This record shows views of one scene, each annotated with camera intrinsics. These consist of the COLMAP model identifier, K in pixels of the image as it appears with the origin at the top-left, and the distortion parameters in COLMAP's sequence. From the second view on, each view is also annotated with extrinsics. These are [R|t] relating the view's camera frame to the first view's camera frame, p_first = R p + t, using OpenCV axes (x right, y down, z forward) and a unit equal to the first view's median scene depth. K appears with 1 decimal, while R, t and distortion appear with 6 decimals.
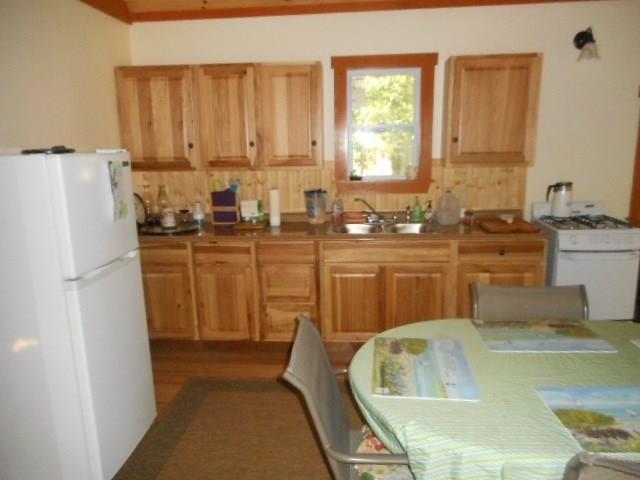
lens RADIAL K [[466.8, 0, 323.4], [0, 466.8, 239.6], [0, 0, 1]] dist [-0.004592, -0.005930]
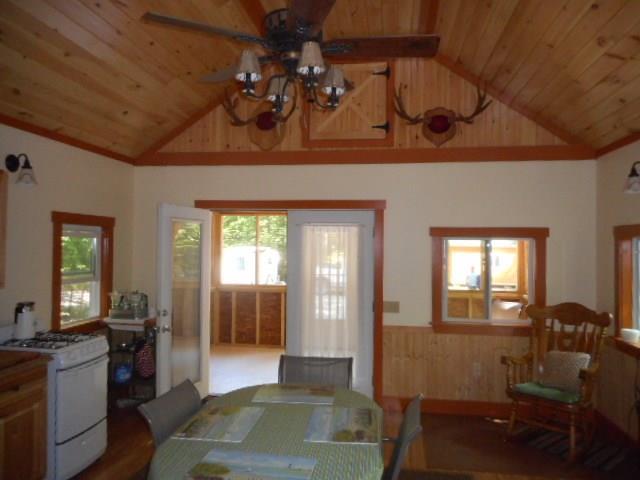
lens RADIAL K [[466.8, 0, 323.4], [0, 466.8, 239.6], [0, 0, 1]] dist [-0.004592, -0.005930]
pose [[0.086502, 0.036700, 0.995575, -0.763804], [0.191175, 0.980138, -0.052741, -0.153268], [-0.977737, 0.194892, 0.077768, 0.544577]]
